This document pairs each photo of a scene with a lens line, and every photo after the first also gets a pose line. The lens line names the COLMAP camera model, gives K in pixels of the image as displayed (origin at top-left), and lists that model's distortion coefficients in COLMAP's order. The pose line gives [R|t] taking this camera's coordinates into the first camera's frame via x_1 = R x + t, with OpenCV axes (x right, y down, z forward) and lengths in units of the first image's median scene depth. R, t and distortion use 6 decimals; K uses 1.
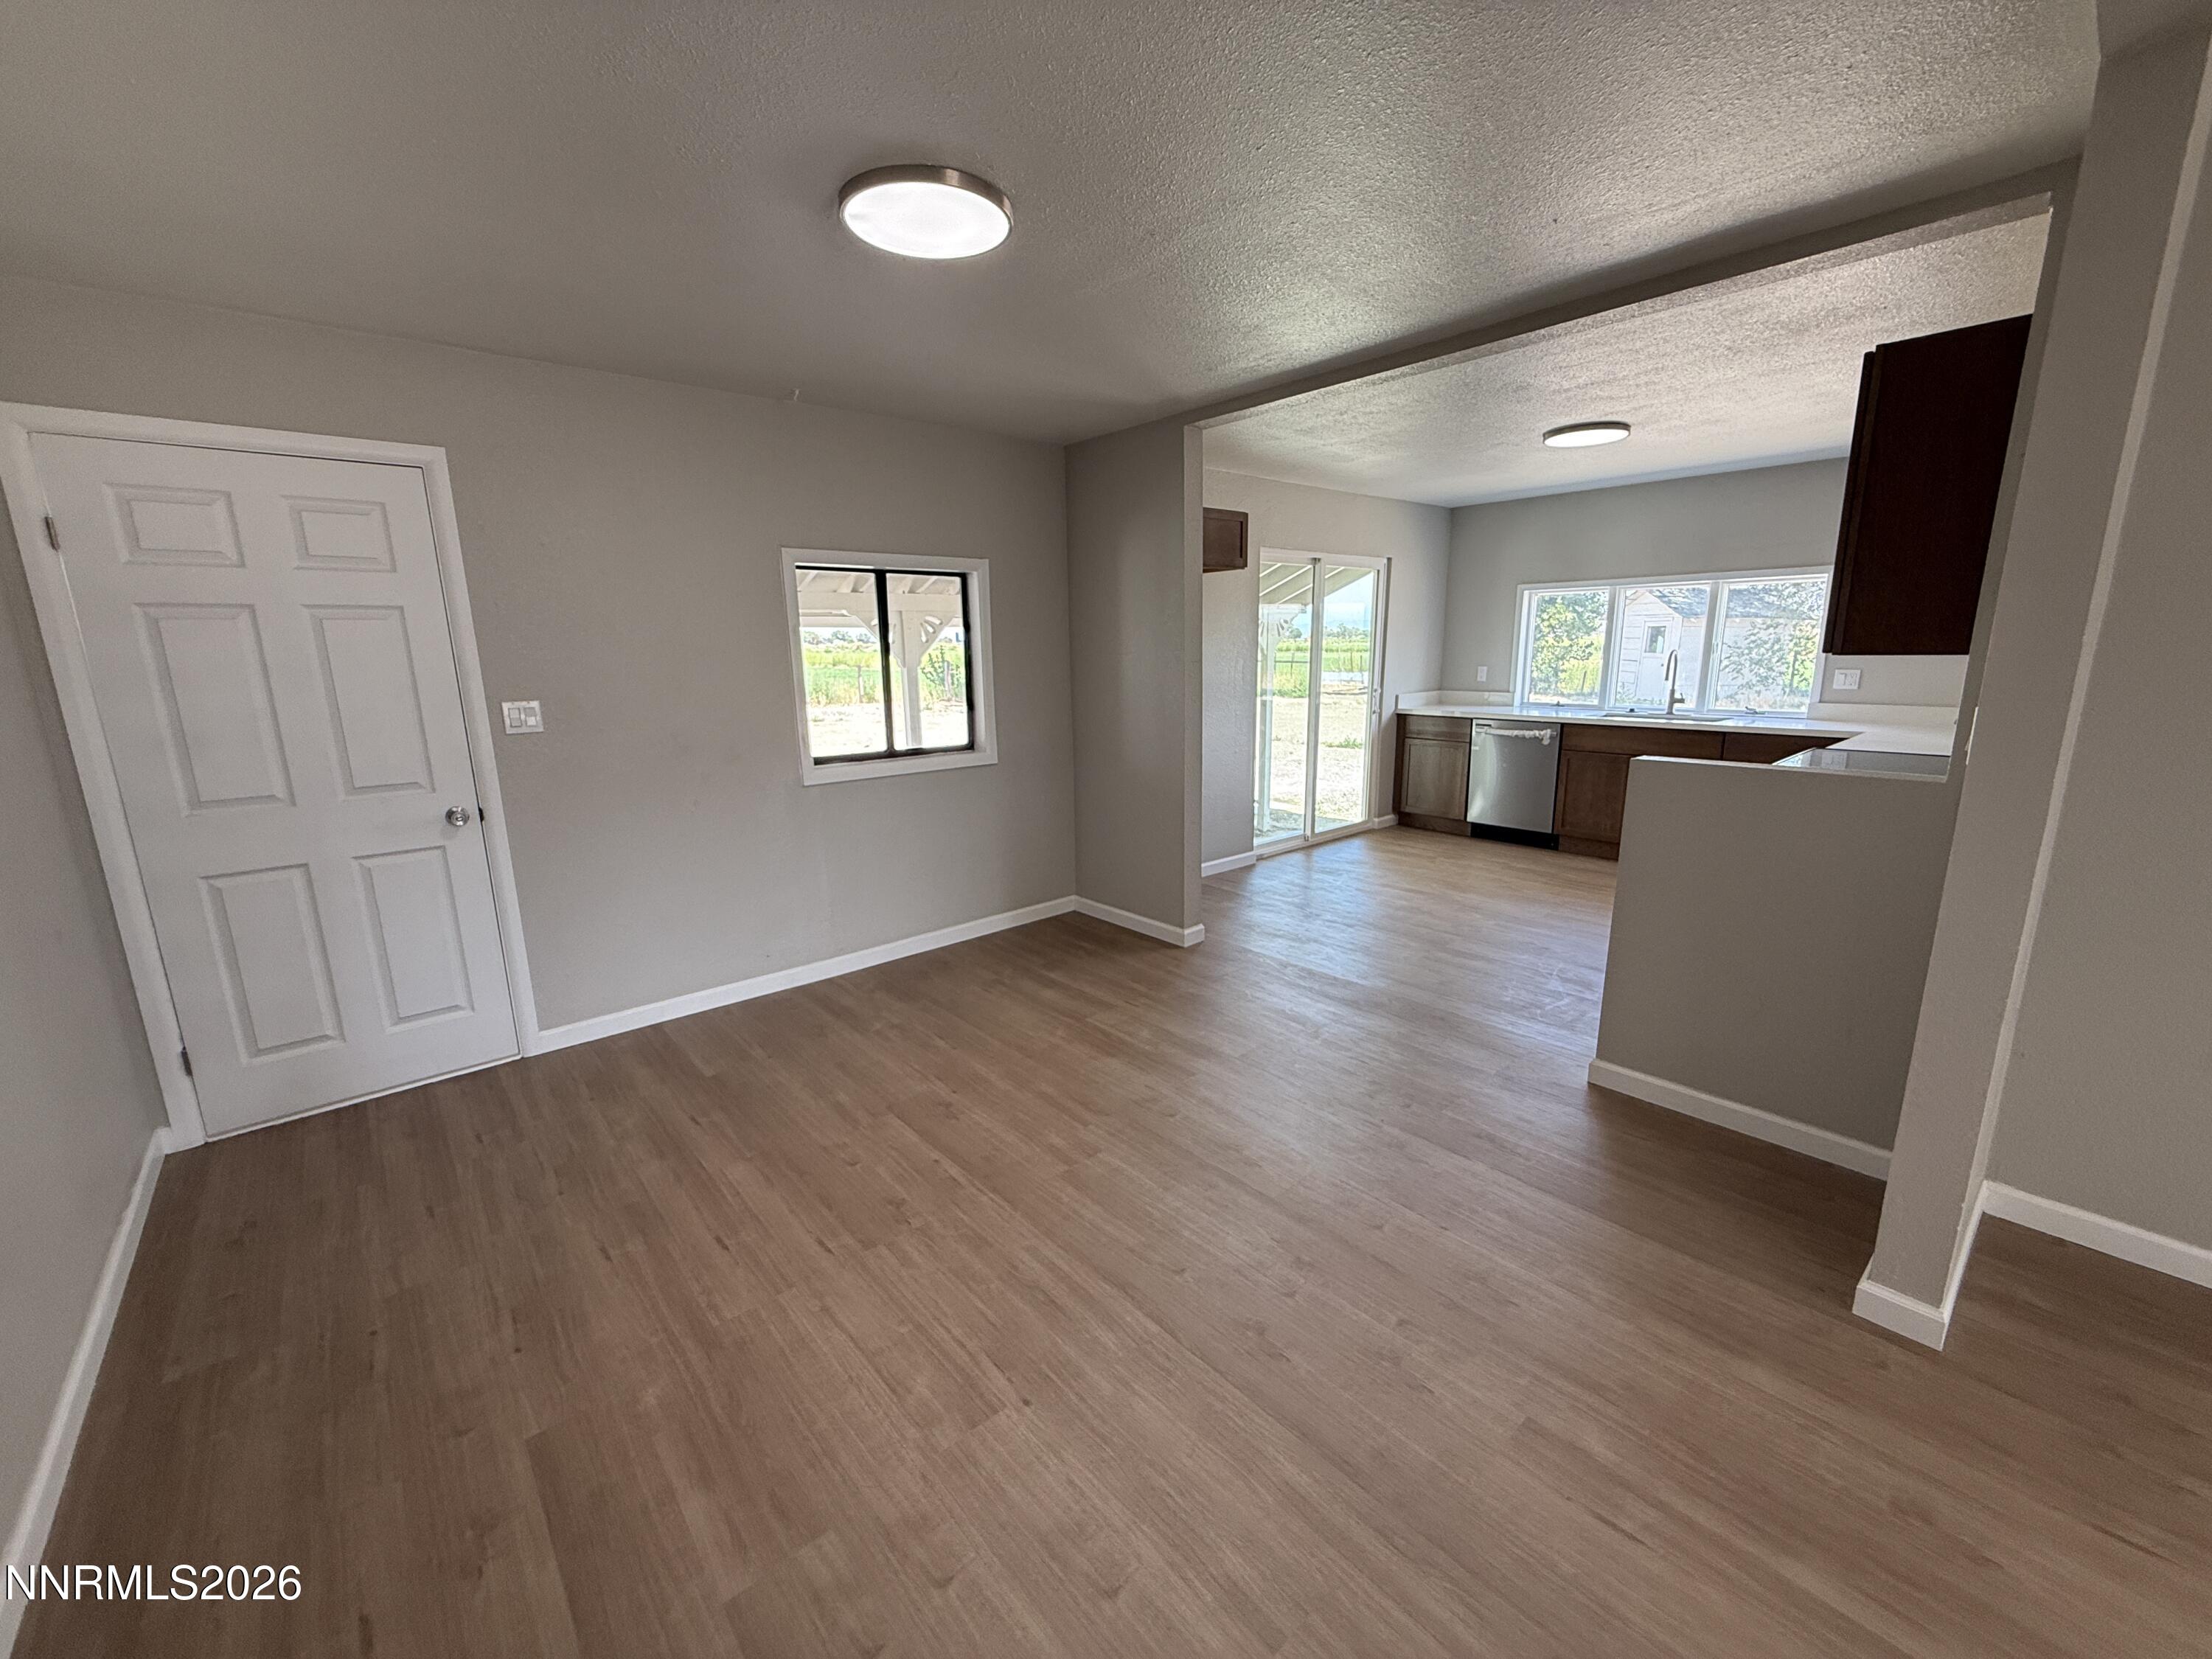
lens RADIAL K [[880.3, 0, 1091.3], [0, 880.3, 832.5], [0, 0, 1]] dist [-0.000061, -0.000290]
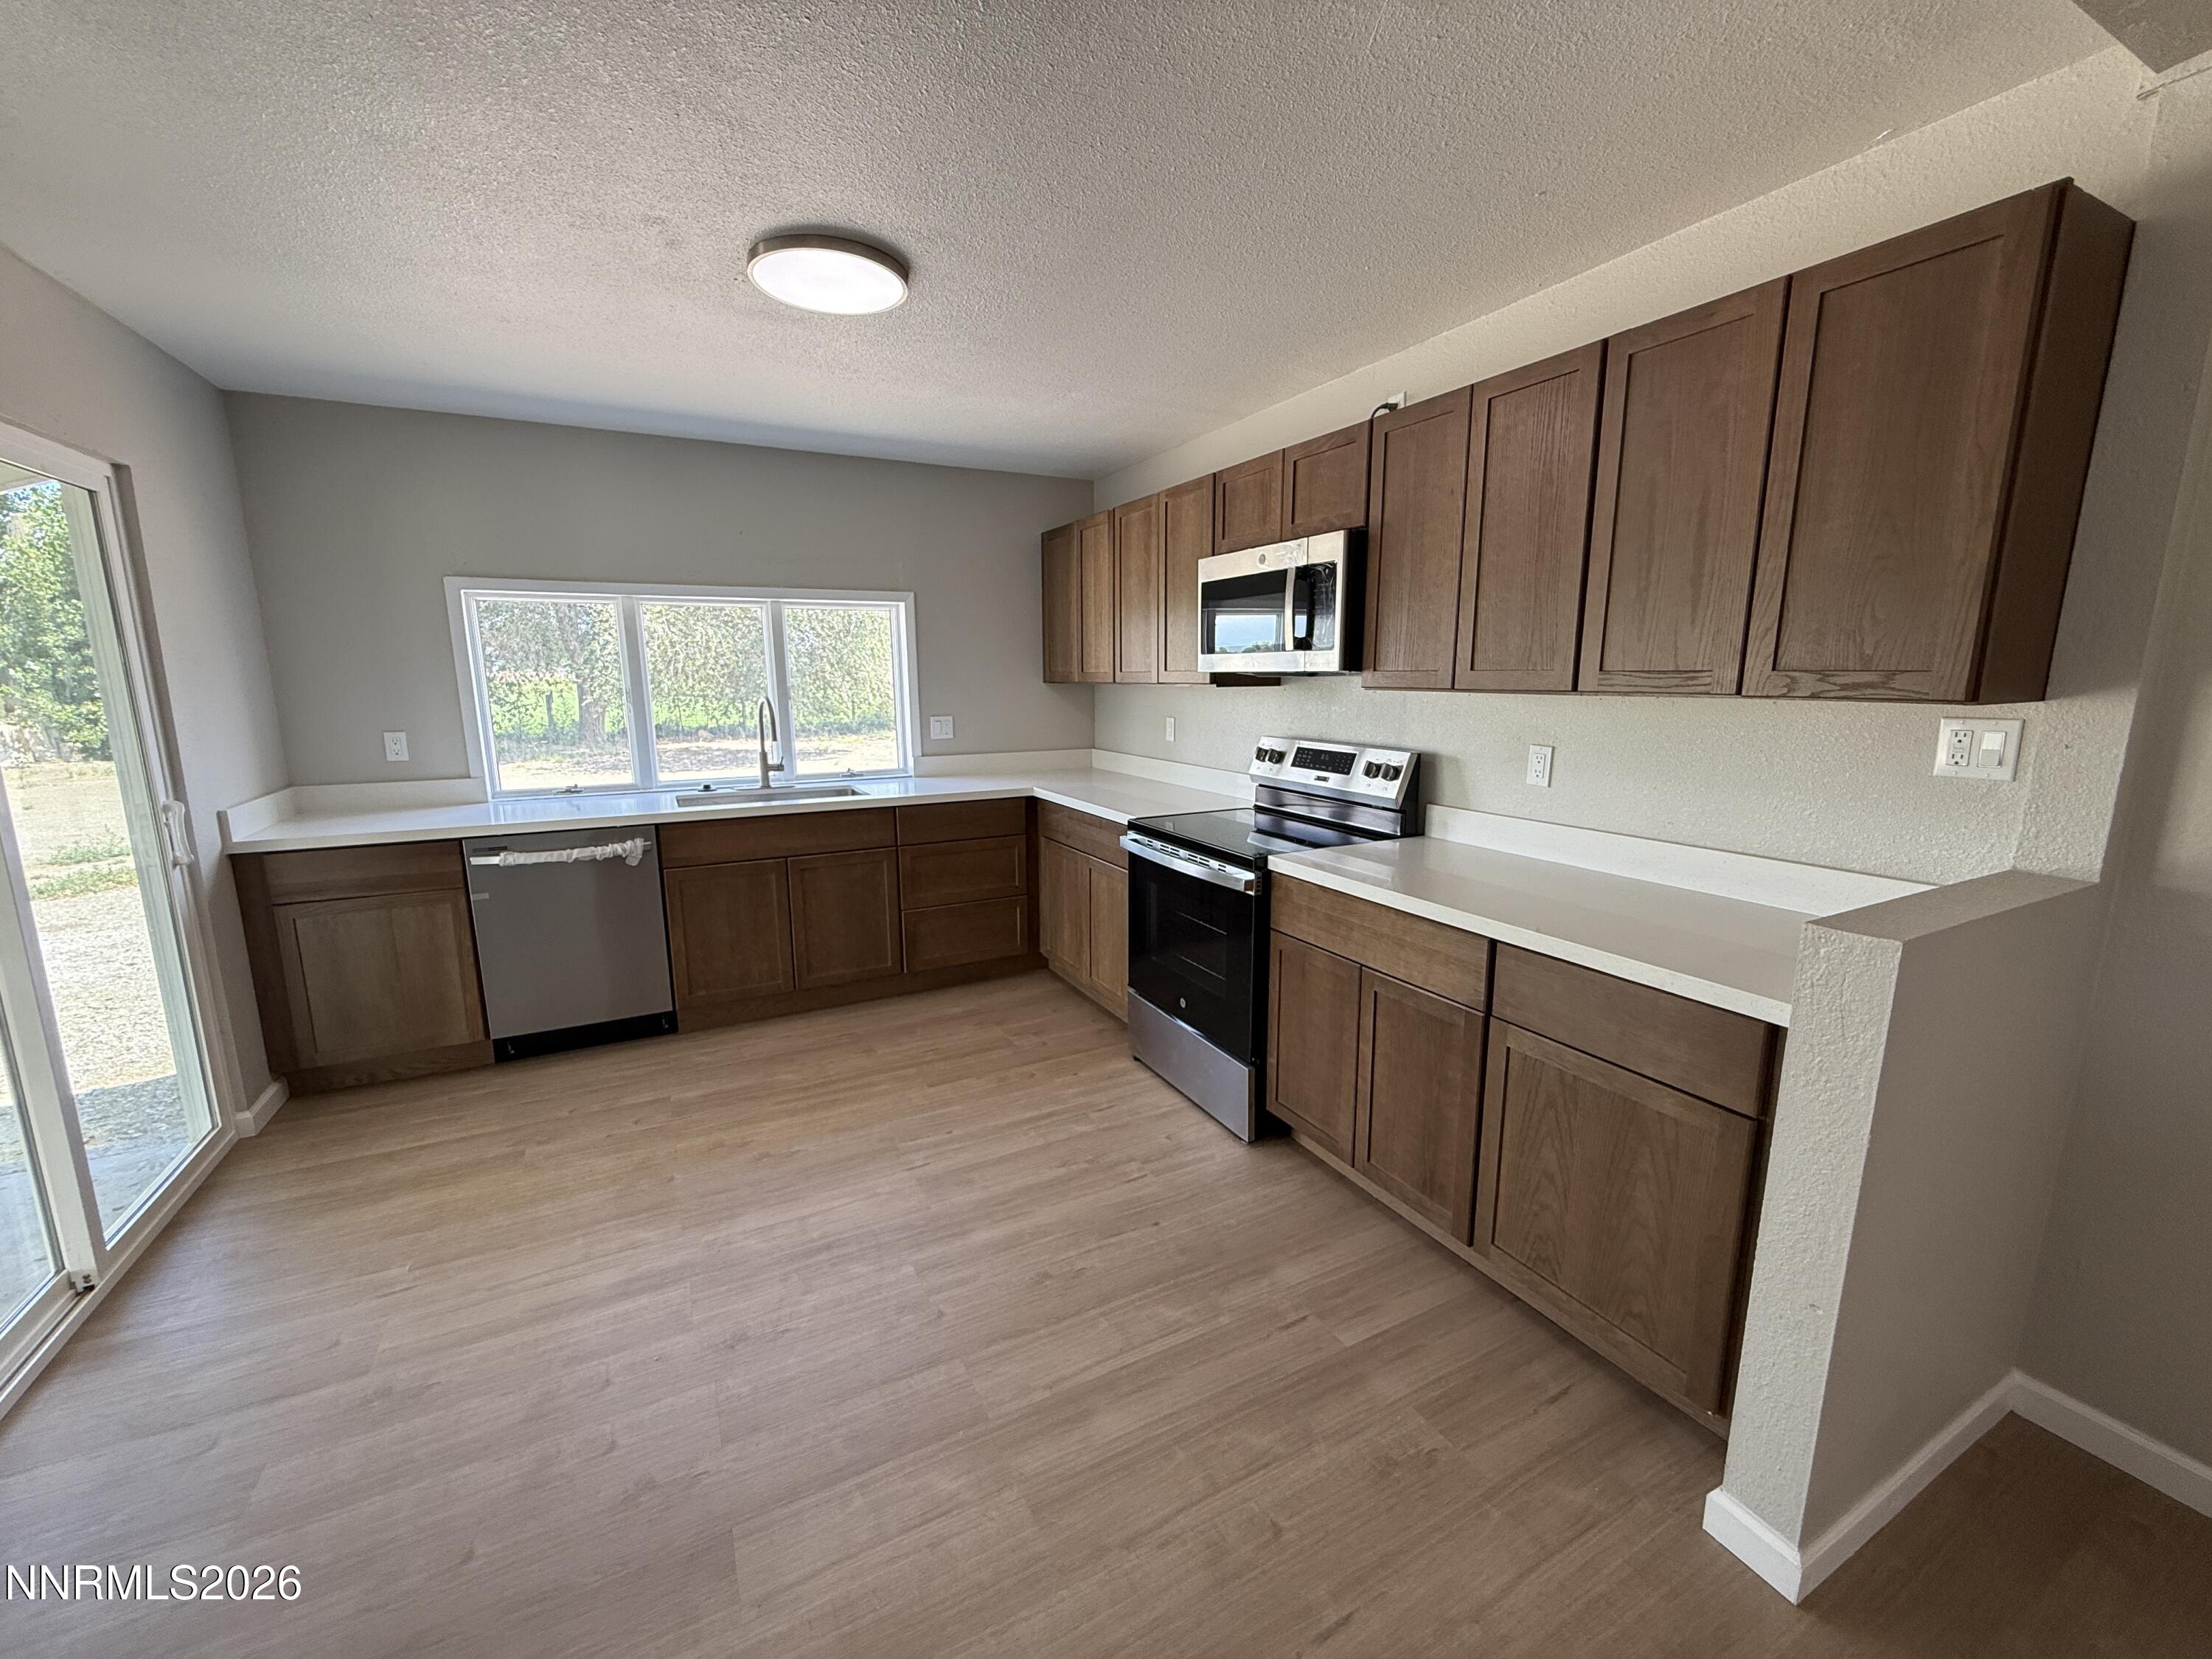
lens RADIAL K [[890.1, 0, 1106.0], [0, 890.1, 829.5], [0, 0, 1]] dist [-0.002159, -0.000294]
pose [[0.227438, -0.159421, 0.960654, 0.042923], [0.207190, 0.971843, 0.112224, -0.122689], [-0.951496, 0.173514, 0.254065, 0.562362]]
